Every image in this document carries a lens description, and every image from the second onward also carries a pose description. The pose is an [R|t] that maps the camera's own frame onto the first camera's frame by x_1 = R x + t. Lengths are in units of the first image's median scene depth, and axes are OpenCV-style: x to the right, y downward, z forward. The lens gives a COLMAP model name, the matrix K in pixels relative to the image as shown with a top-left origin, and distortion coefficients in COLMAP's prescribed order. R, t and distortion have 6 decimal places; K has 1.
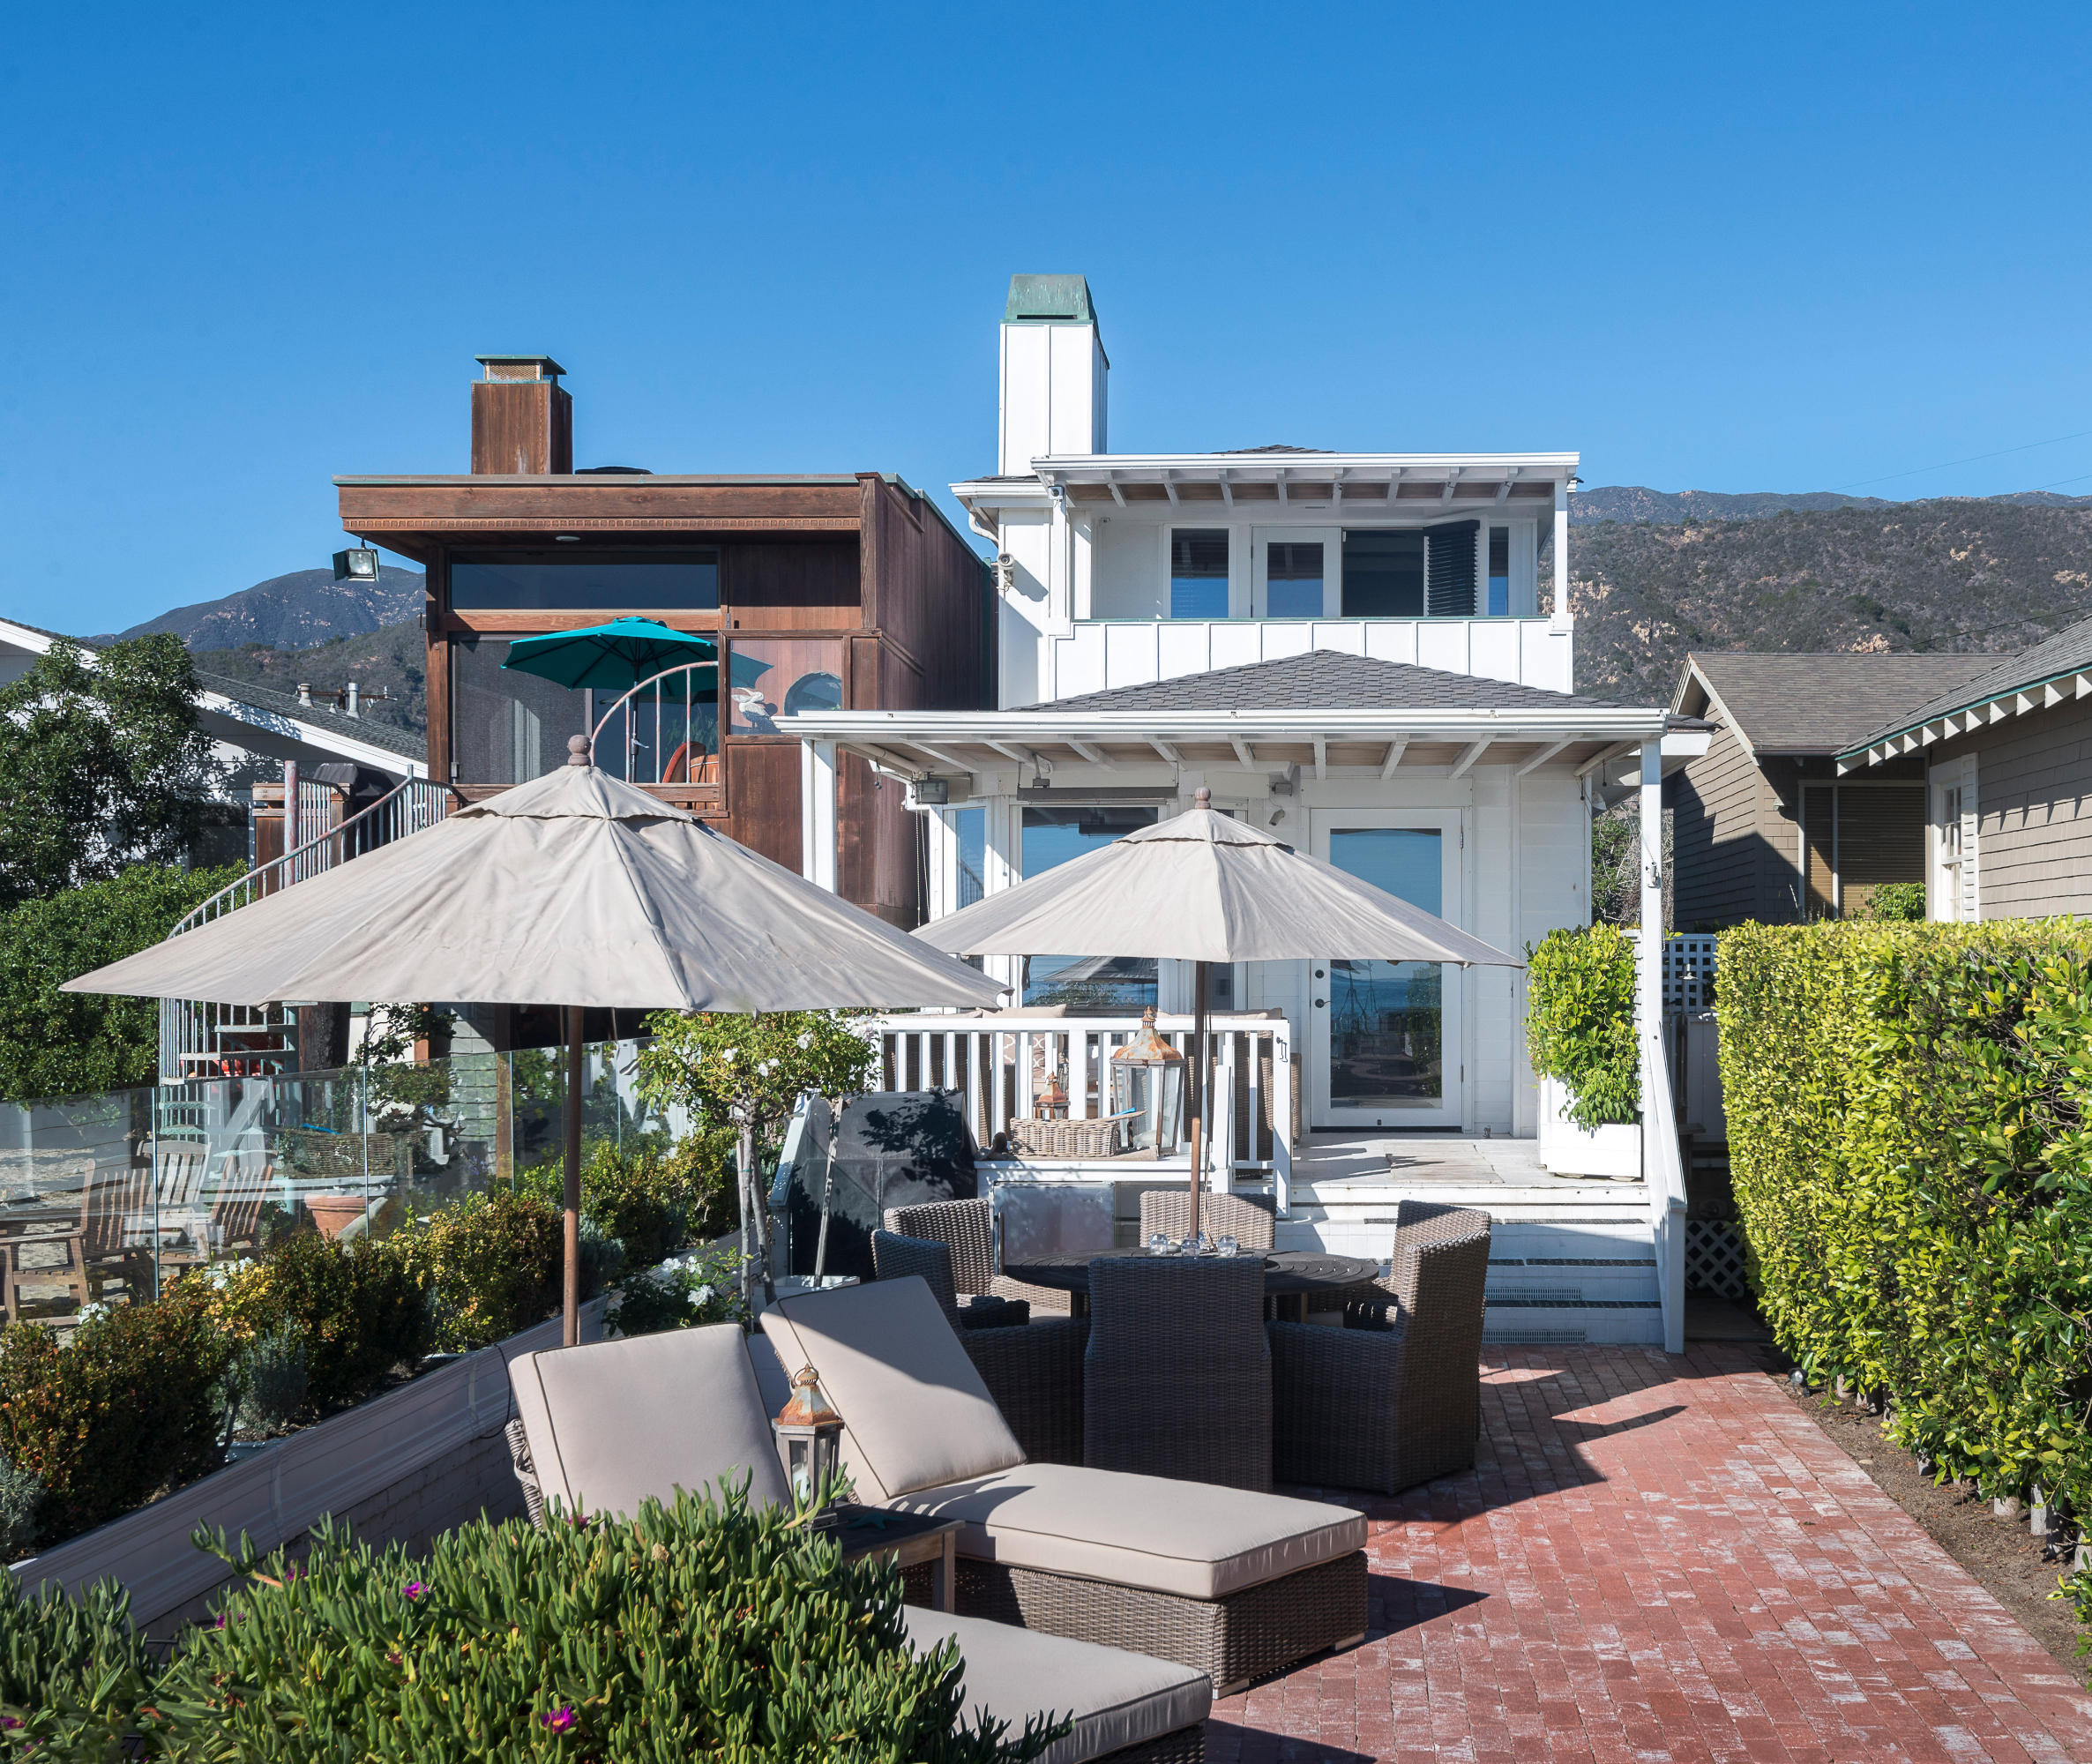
lens RADIAL K [[2424.2, 0, 1046.0], [0, 2424.2, 882.0], [0, 0, 1]] dist [0.014562, 0.029037]
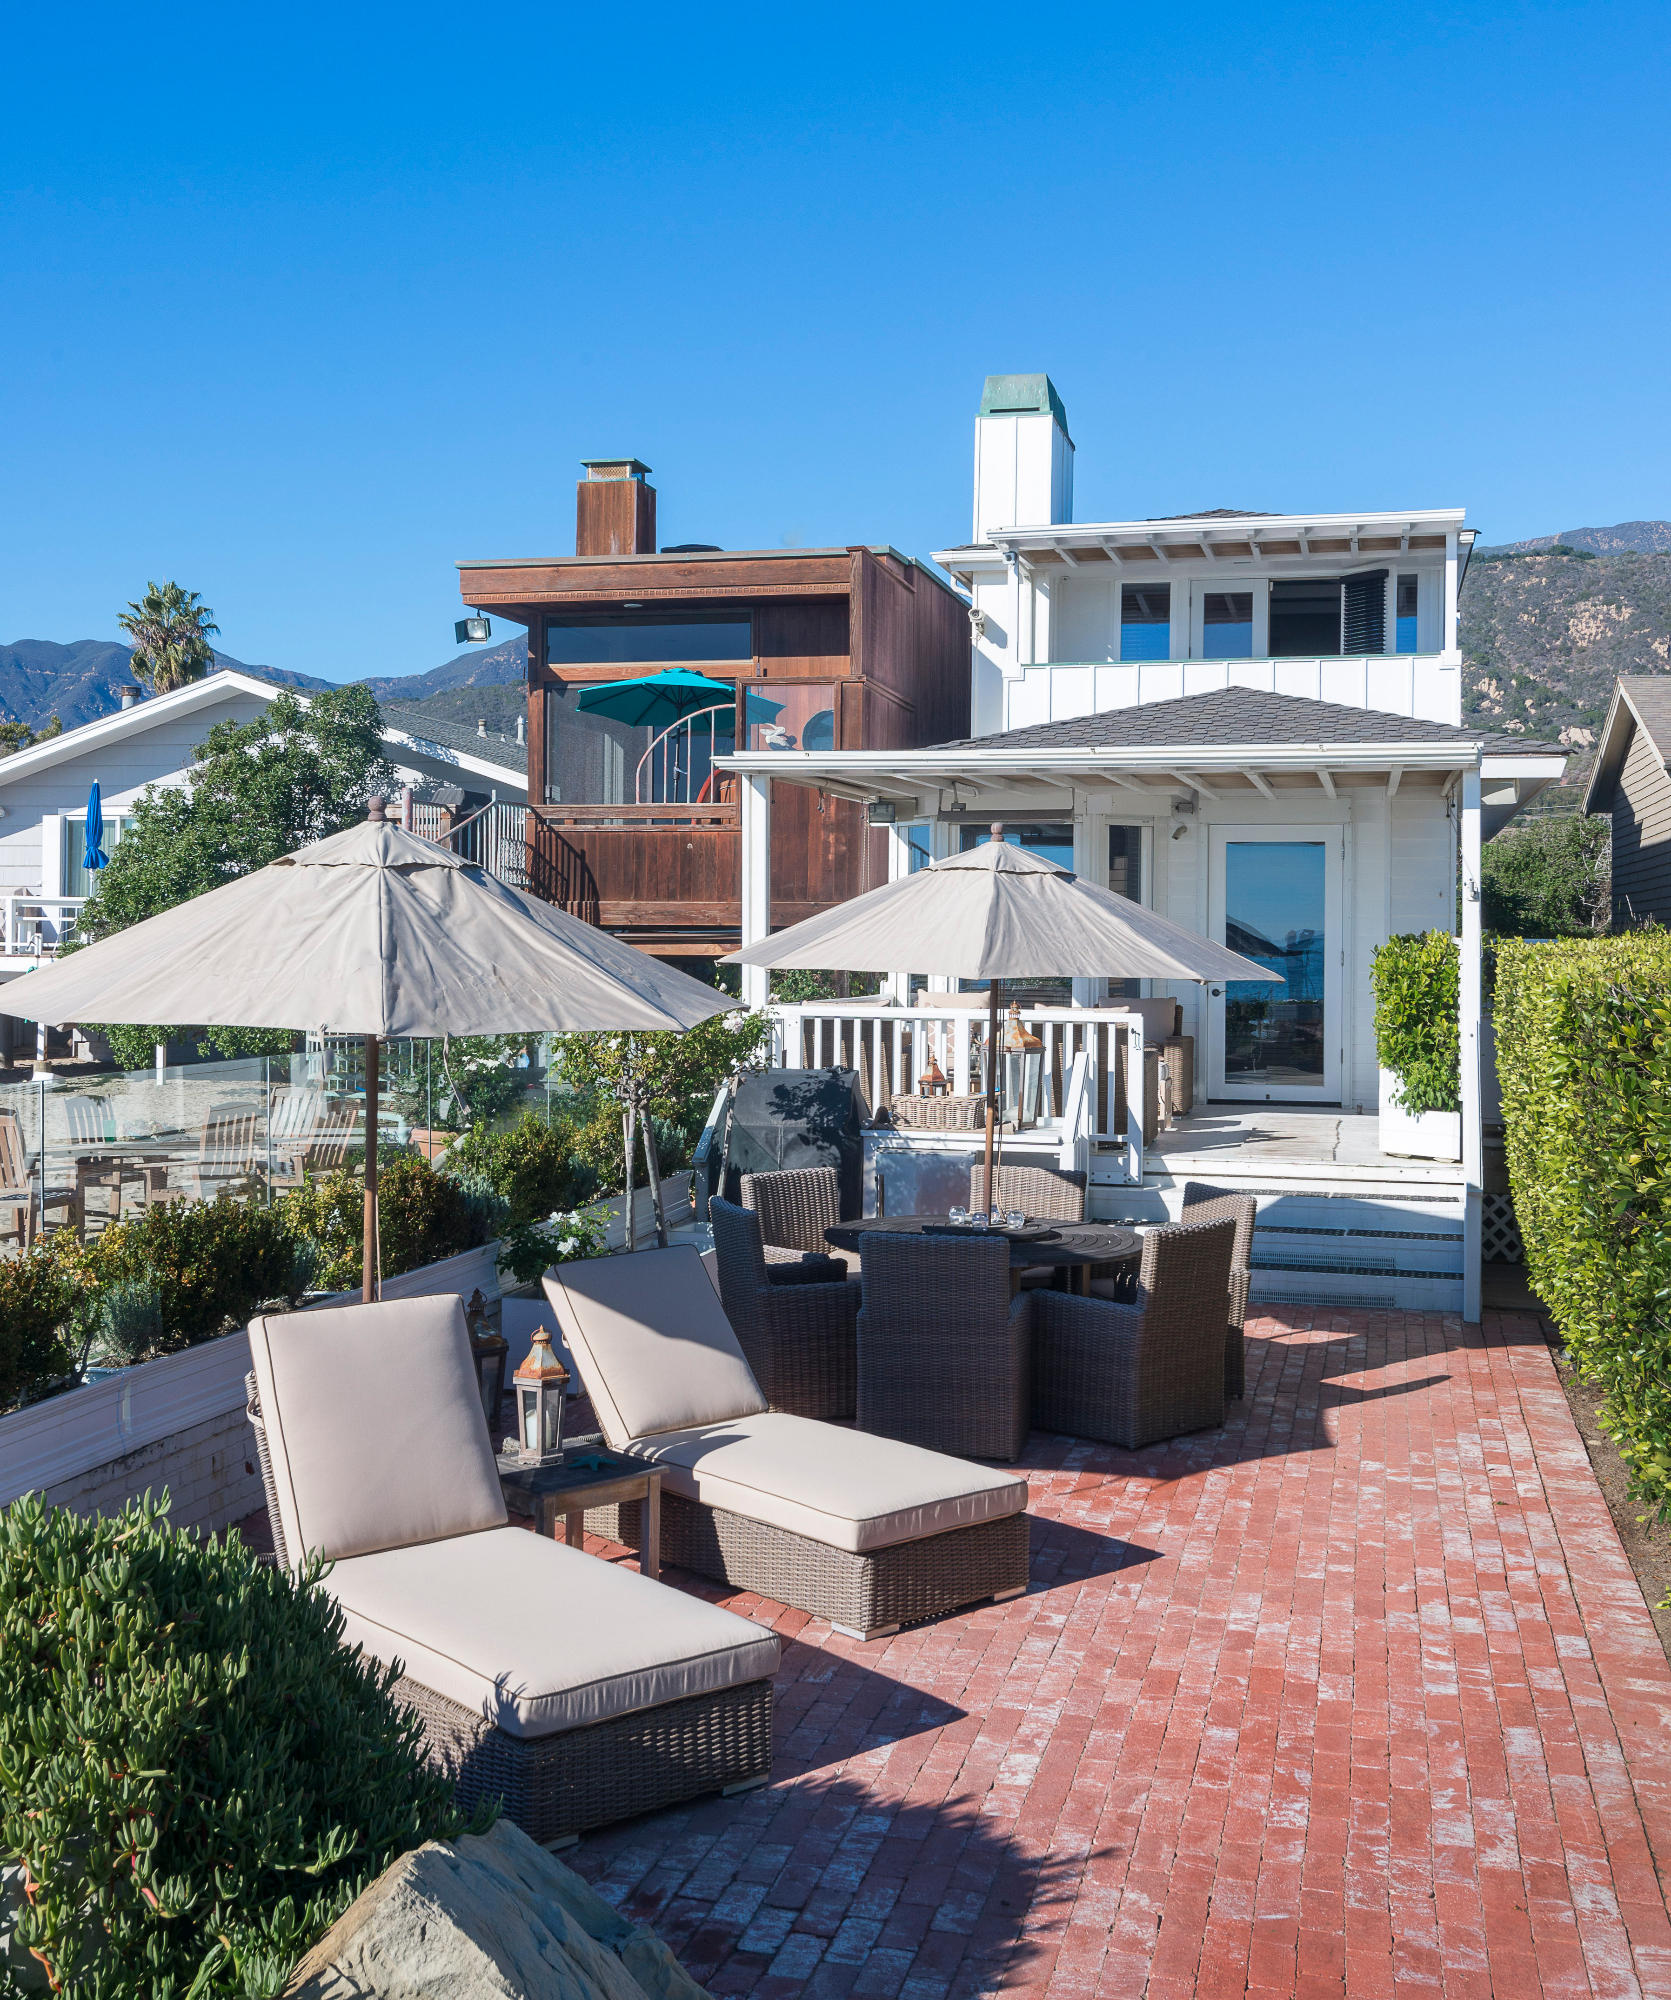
lens RADIAL K [[1941.3, 0, 835.4], [0, 1941.3, 845.5], [0, 0, 1]] dist [0.019652, 0.003667]
pose [[0.978686, -0.000481, -0.205362, 0.146428], [-0.000105, 0.999996, -0.002843, -0.020699], [0.205362, 0.002804, 0.978682, 0.060270]]
